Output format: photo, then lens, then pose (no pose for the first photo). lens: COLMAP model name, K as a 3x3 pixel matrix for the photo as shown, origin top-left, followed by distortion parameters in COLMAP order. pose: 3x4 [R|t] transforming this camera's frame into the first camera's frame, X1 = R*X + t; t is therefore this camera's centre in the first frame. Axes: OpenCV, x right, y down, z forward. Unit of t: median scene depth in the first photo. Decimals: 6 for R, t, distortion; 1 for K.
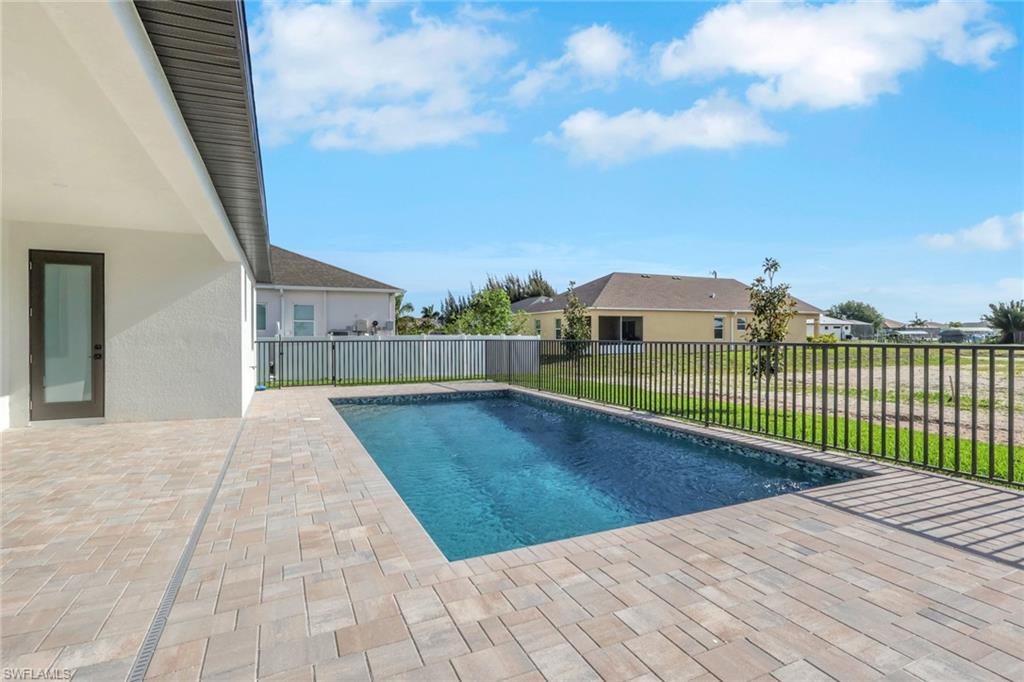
lens RADIAL K [[499.4, 0, 505.9], [0, 499.4, 339.3], [0, 0, 1]] dist [-0.002197, -0.000047]
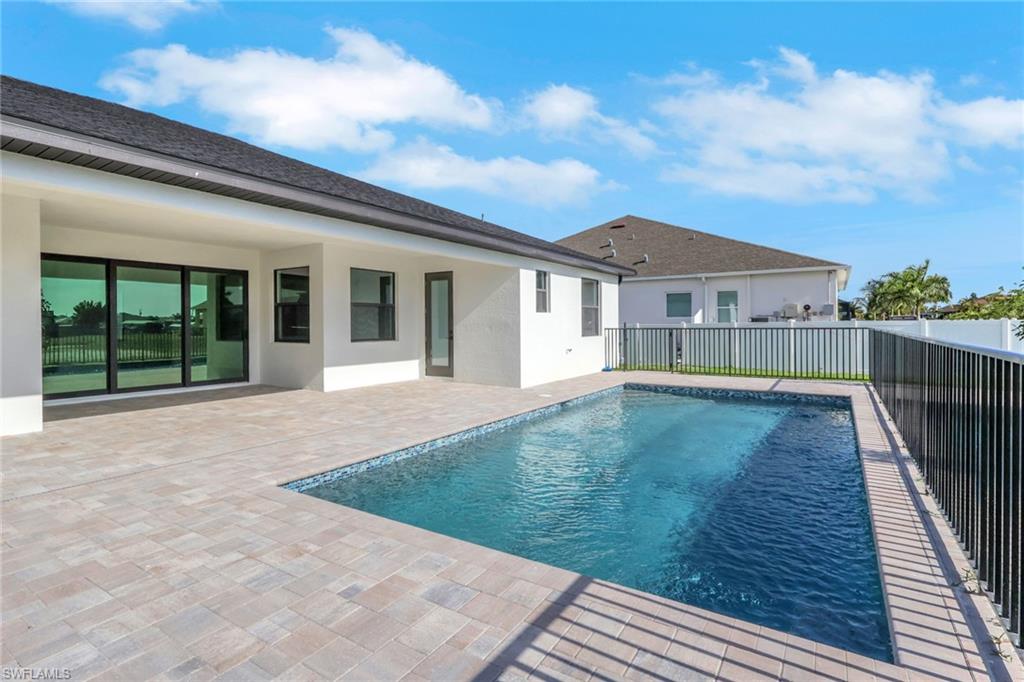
lens RADIAL K [[499.4, 0, 508.9], [0, 499.4, 335.0], [0, 0, 1]] dist [-0.002197, -0.000047]
pose [[0.536043, 0.016836, -0.844023, 0.390603], [-0.000191, 0.999804, 0.019822, -0.003765], [0.844191, -0.010464, 0.535941, 0.215360]]
